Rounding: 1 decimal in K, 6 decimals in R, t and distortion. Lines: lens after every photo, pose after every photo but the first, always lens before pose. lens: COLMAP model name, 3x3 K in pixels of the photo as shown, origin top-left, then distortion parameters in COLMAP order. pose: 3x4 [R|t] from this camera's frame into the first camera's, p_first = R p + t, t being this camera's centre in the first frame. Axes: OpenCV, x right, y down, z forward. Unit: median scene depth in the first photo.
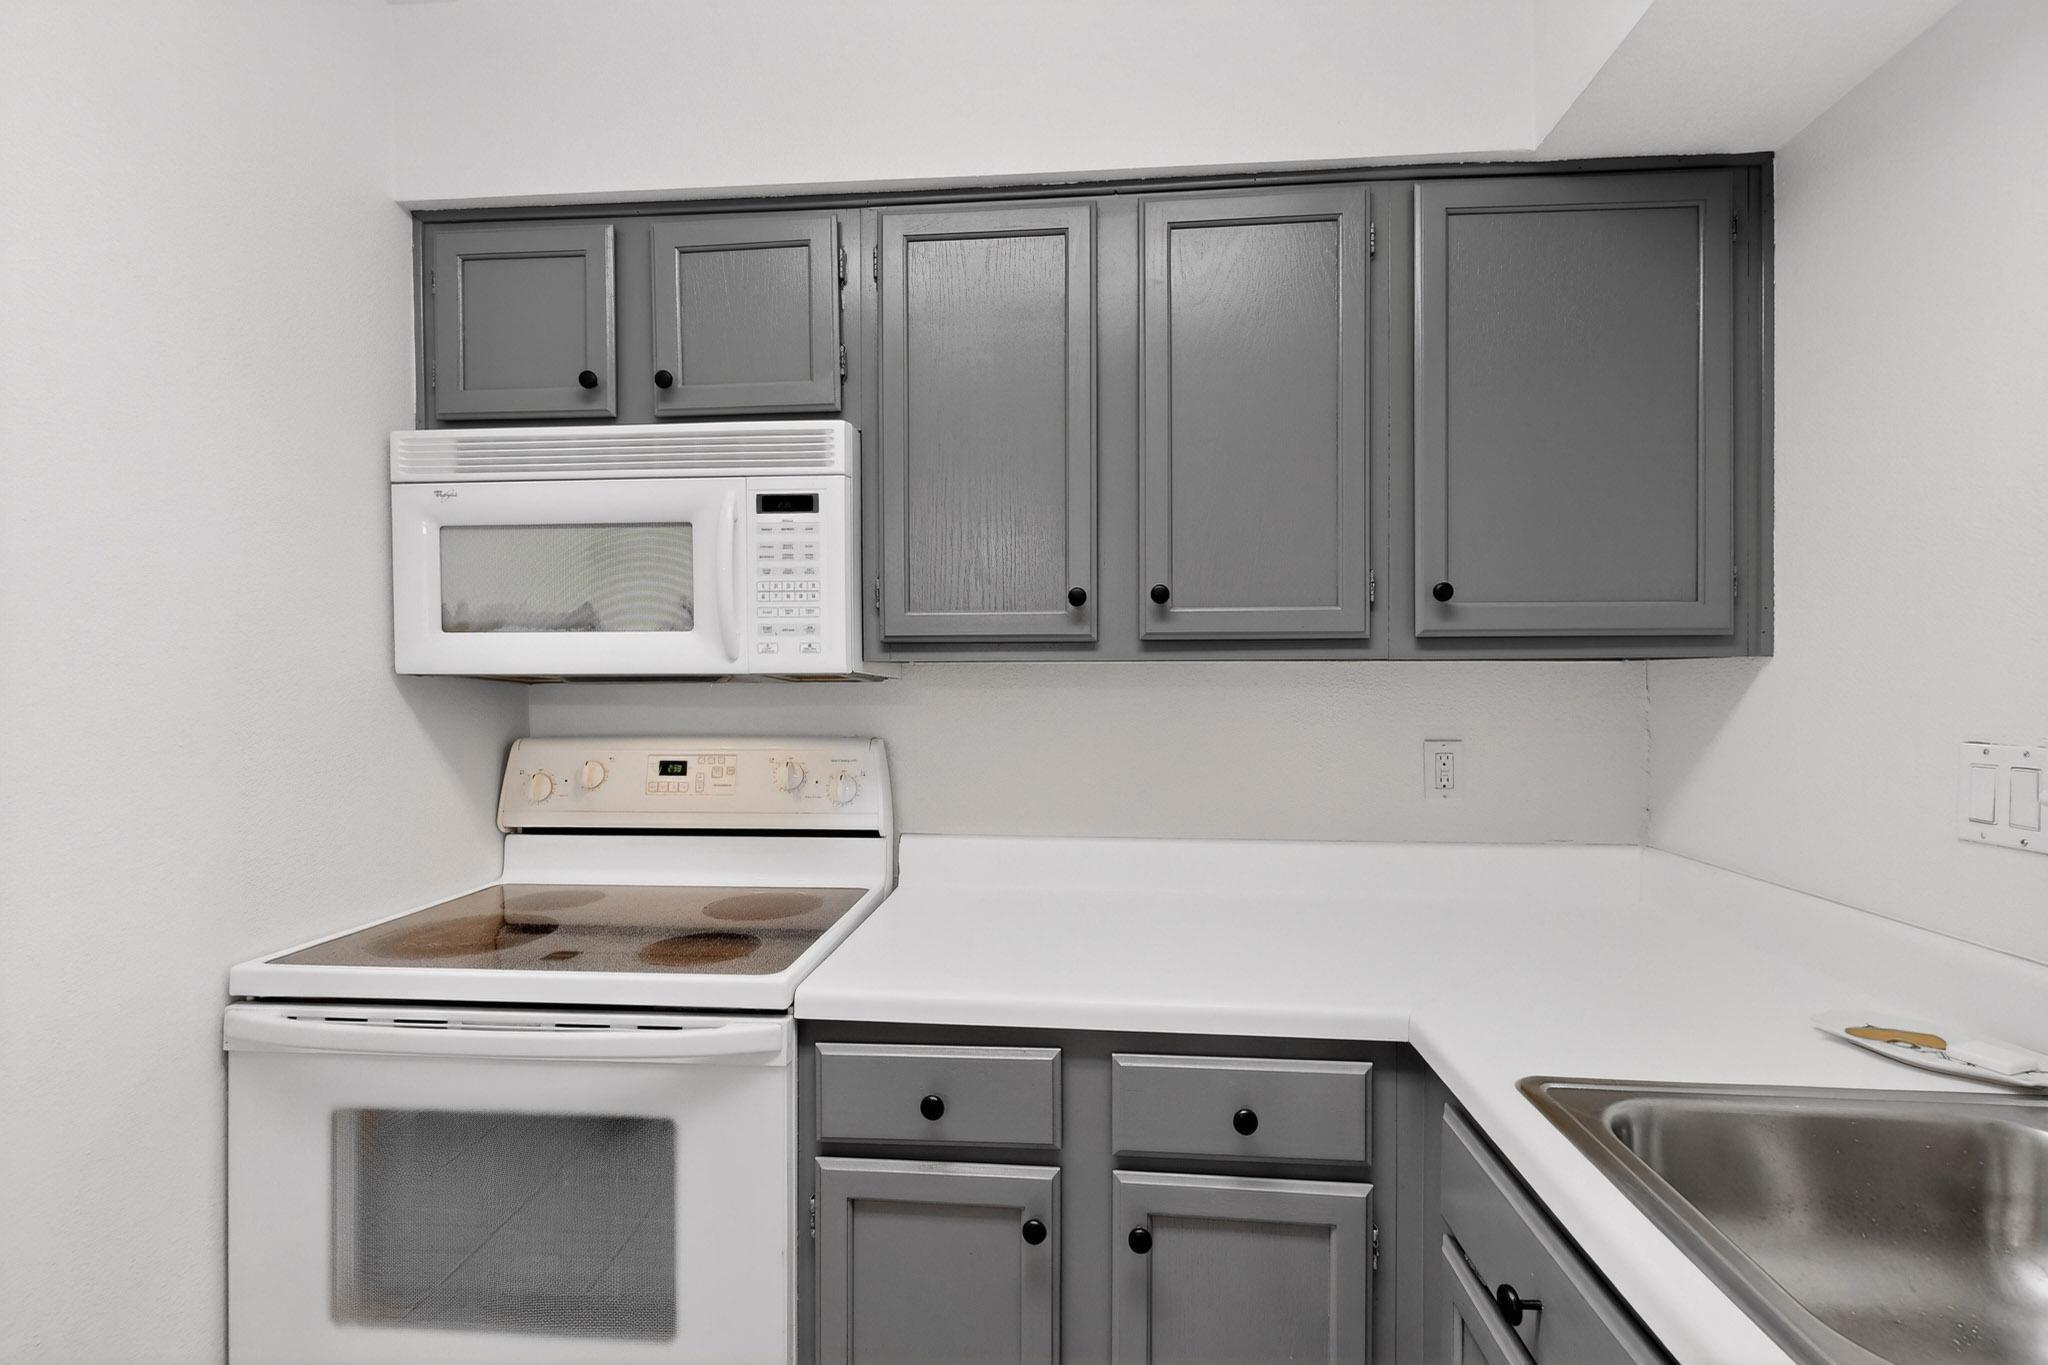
lens RADIAL K [[894.3, 0, 1020.9], [0, 894.3, 686.3], [0, 0, 1]] dist [0.000205, 0.000709]
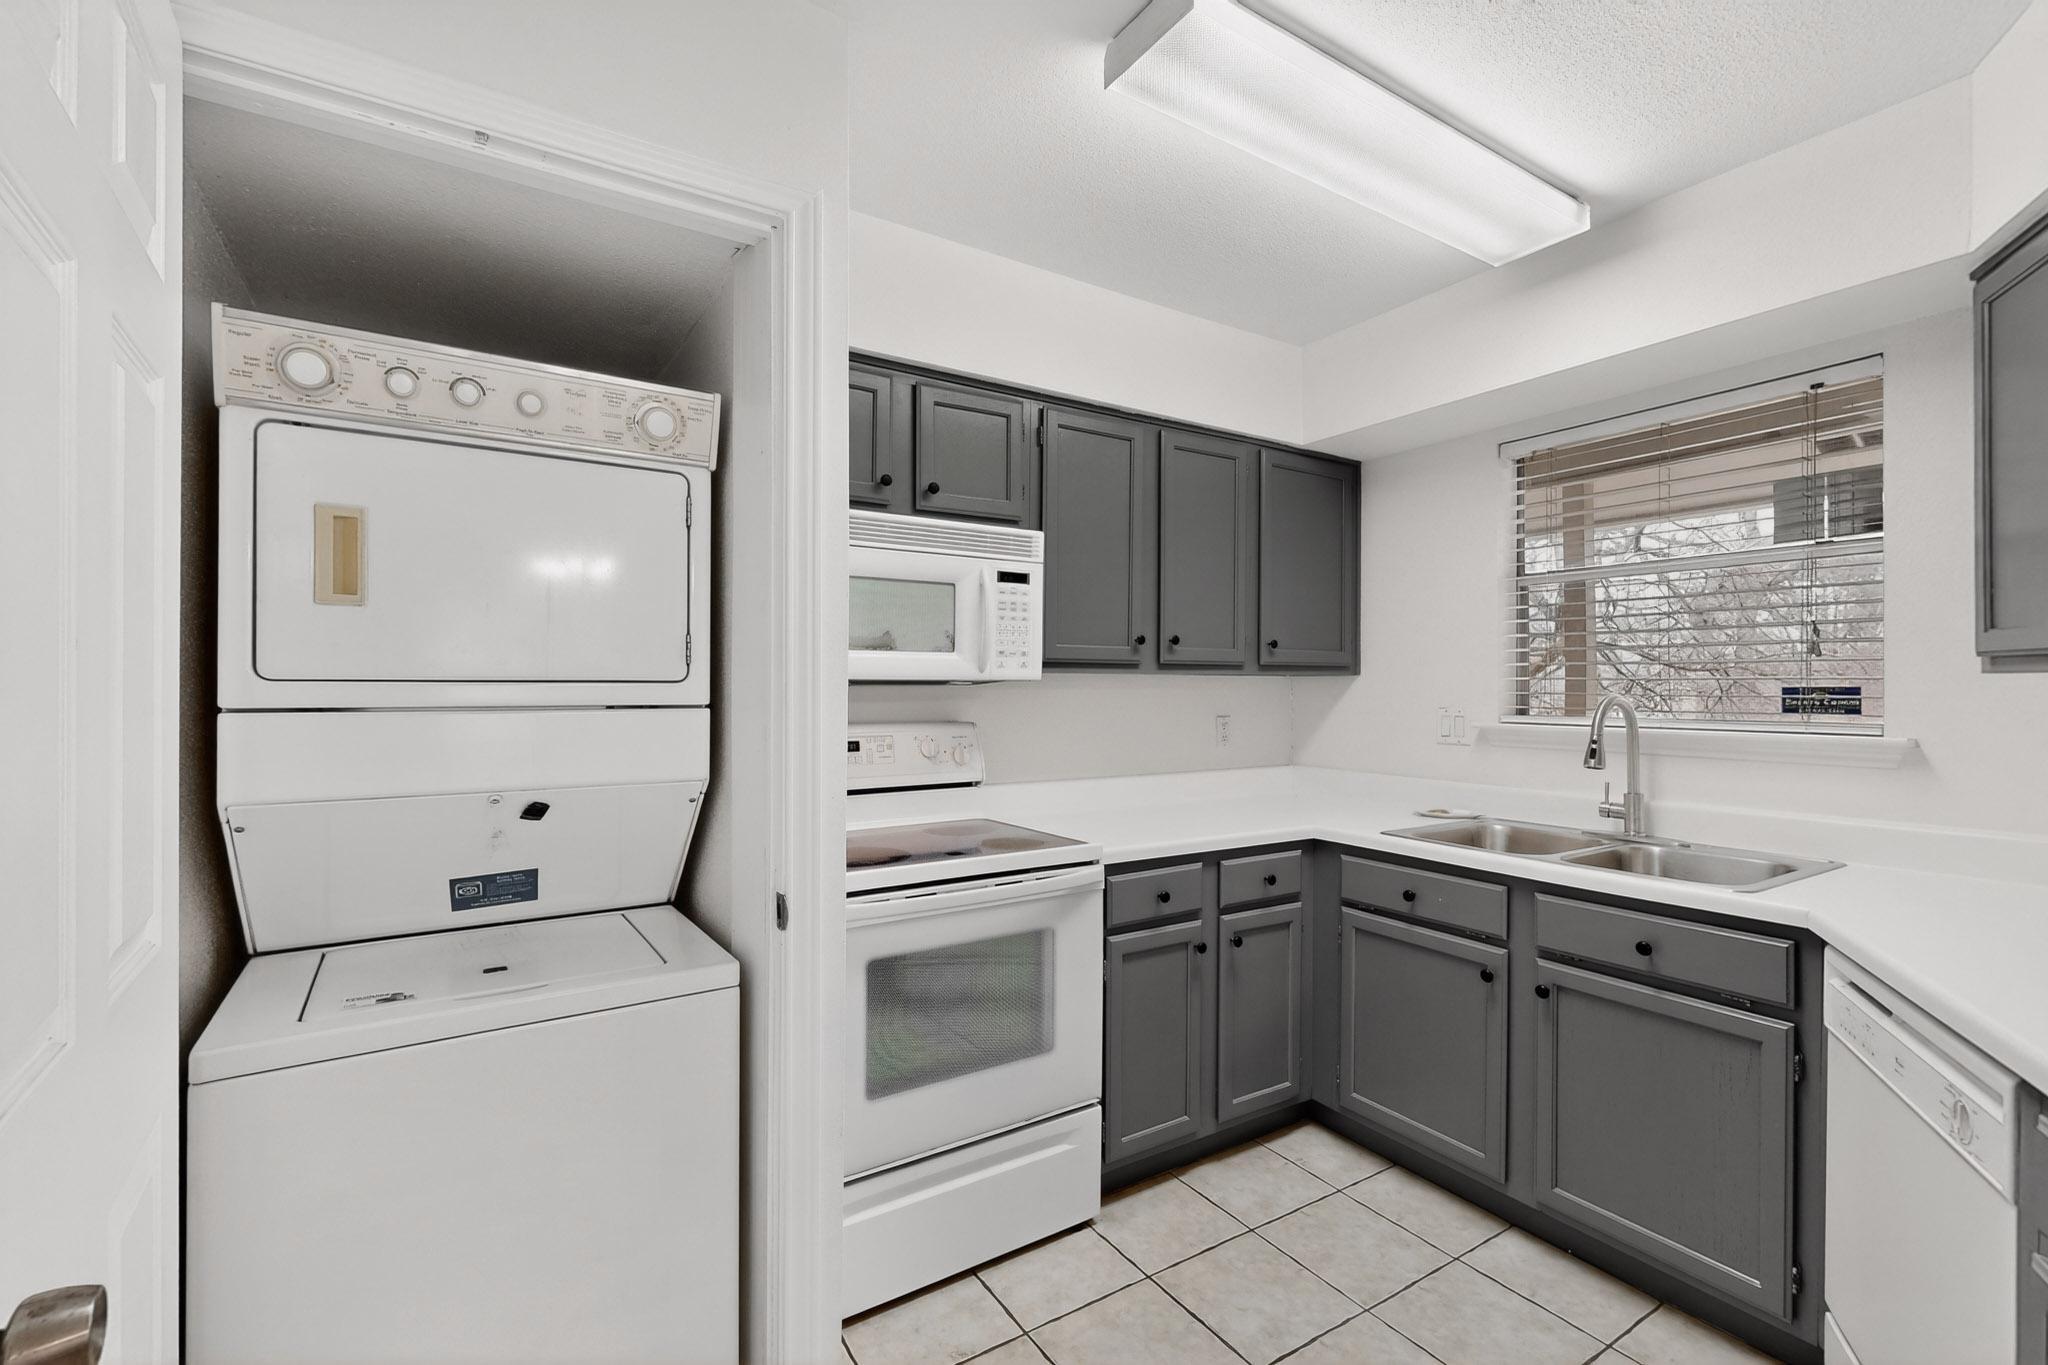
lens RADIAL K [[894.3, 0, 1027.3], [0, 894.3, 685.6], [0, 0, 1]] dist [0.000205, 0.000709]
pose [[0.797369, 0.002373, 0.603487, -1.239320], [-0.002187, 0.999997, -0.001043, -0.002684], [-0.603487, -0.000488, 0.797372, -0.334351]]
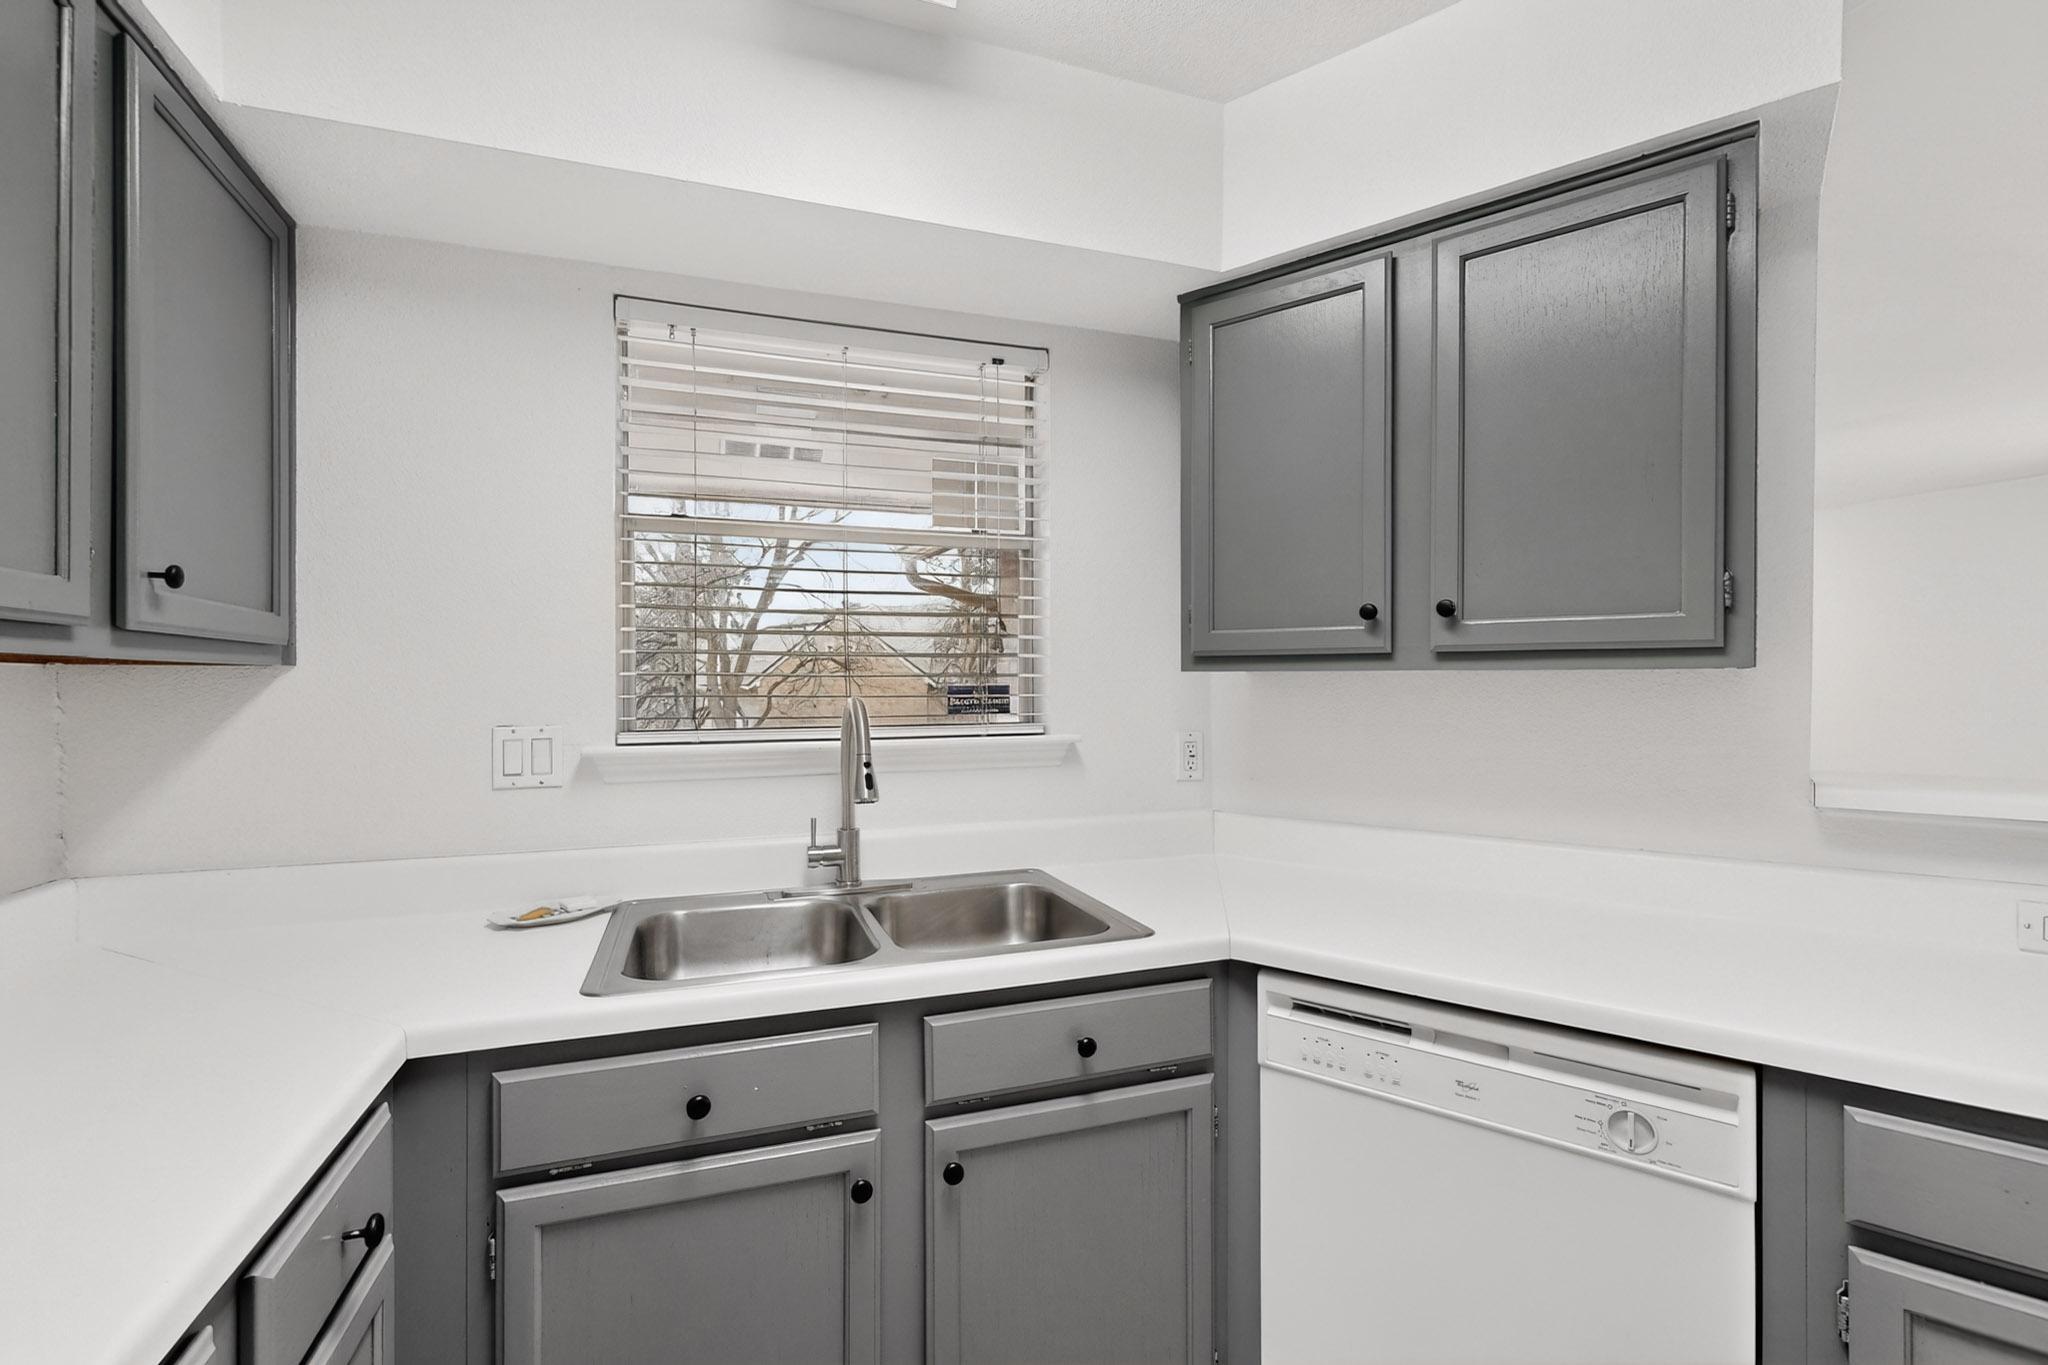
lens RADIAL K [[894.3, 0, 1020.8], [0, 894.3, 685.3], [0, 0, 1]] dist [0.000205, 0.000709]
pose [[-0.418725, 0.005143, 0.908098, -0.558413], [0.005016, 0.999982, -0.003351, 0.000533], [-0.908099, 0.003151, -0.418743, 0.620033]]
